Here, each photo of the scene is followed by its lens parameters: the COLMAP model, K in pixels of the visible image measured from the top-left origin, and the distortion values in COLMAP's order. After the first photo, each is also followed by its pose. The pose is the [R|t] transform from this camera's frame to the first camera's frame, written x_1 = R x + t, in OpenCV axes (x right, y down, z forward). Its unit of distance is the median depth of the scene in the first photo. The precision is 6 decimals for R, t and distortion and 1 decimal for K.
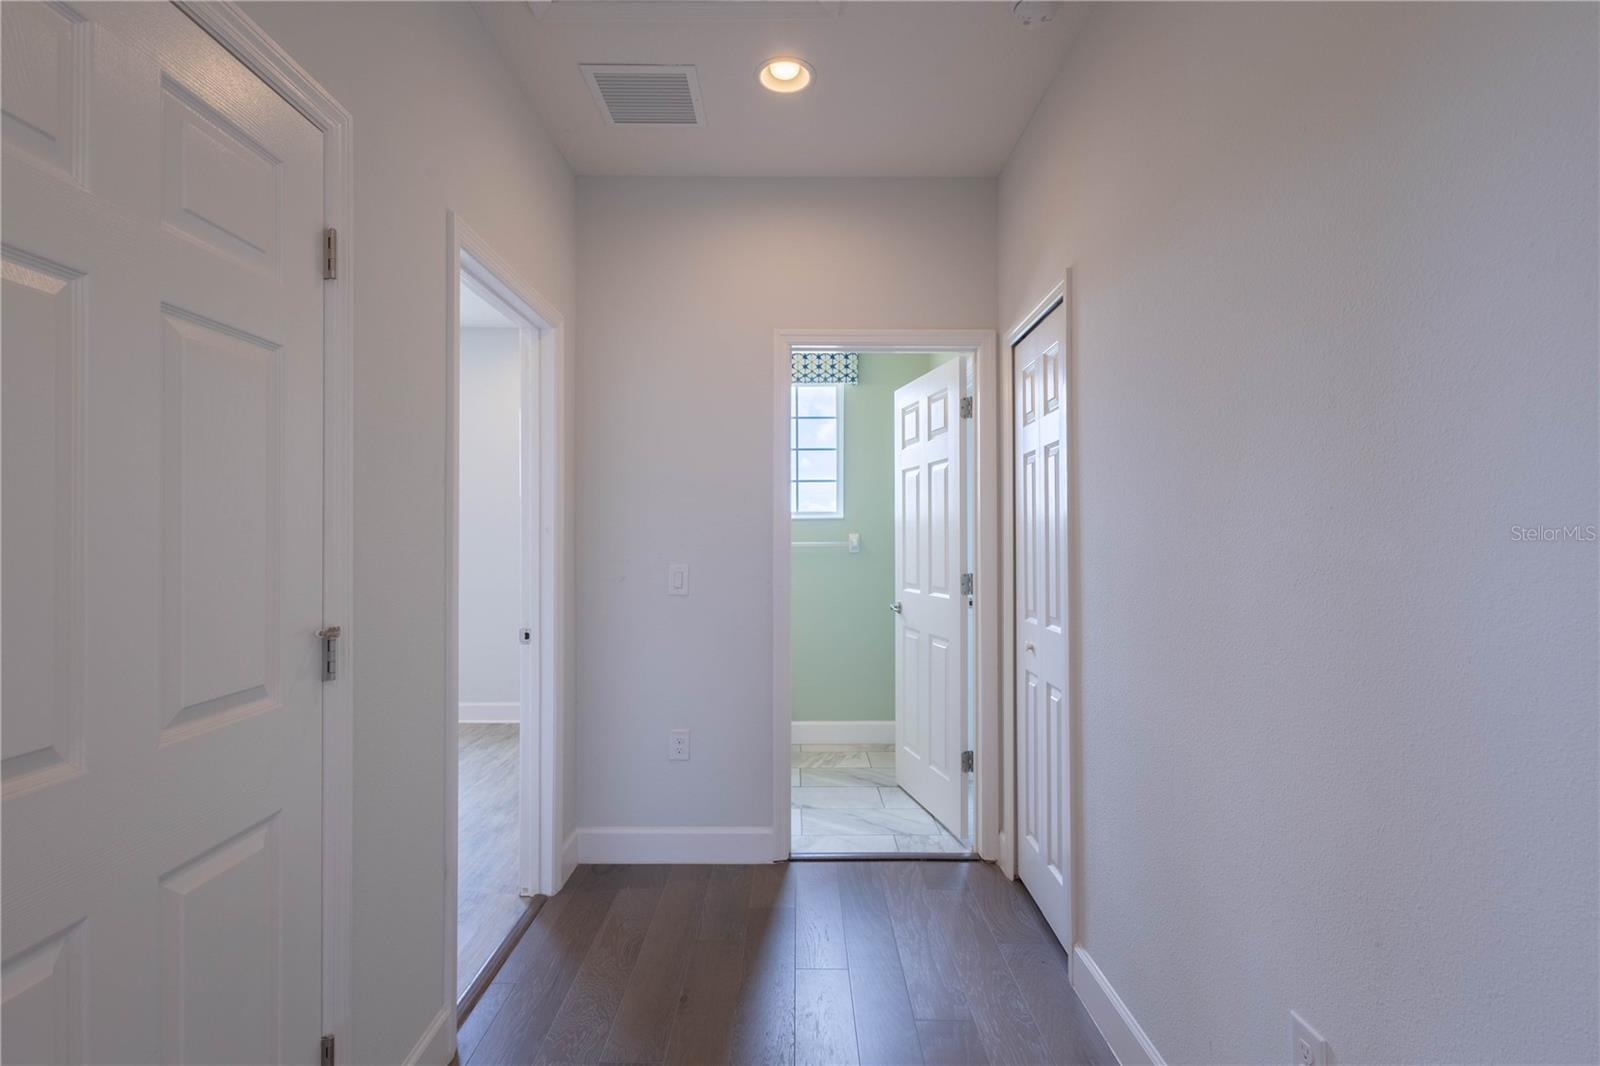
lens RADIAL K [[734.0, 0, 800.2], [0, 734.0, 525.7], [0, 0, 1]] dist [0.007867, -0.003338]
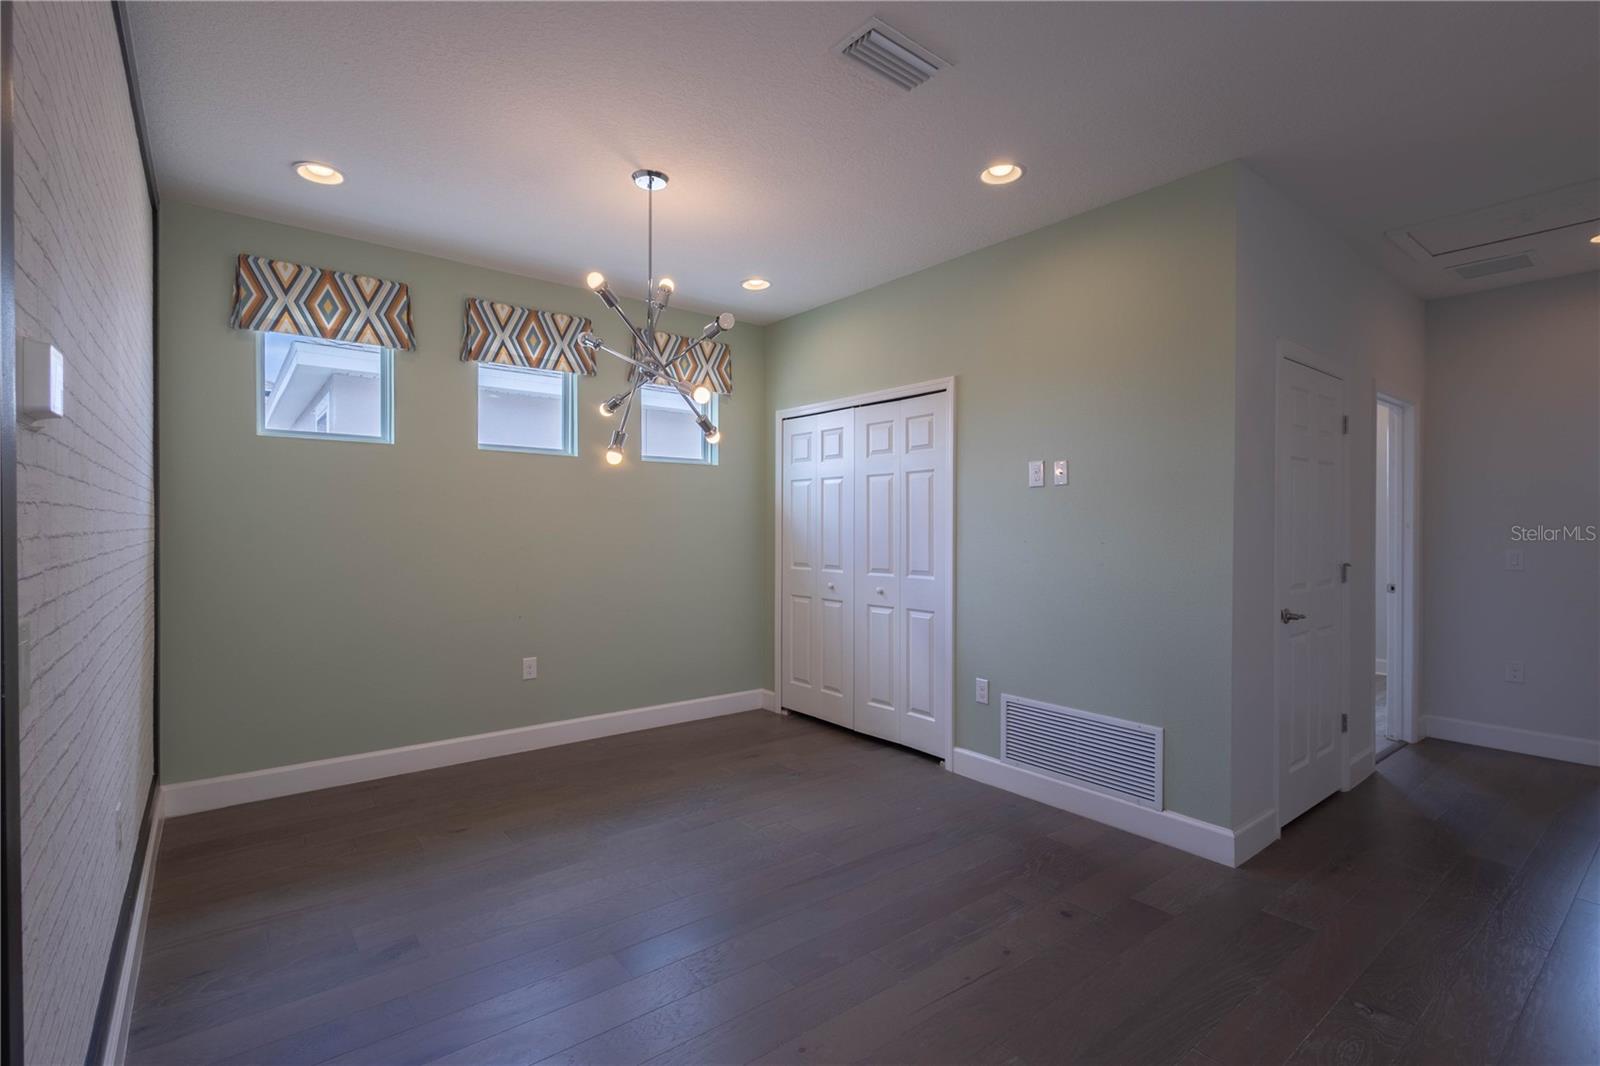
lens RADIAL K [[734.0, 0, 786.2], [0, 734.0, 536.5], [0, 0, 1]] dist [0.007867, -0.003338]
pose [[0.604383, 0.006292, -0.796669, 0.141151], [0.010188, 0.999826, 0.015626, -0.011870], [0.796629, -0.017560, 0.604214, -1.166944]]
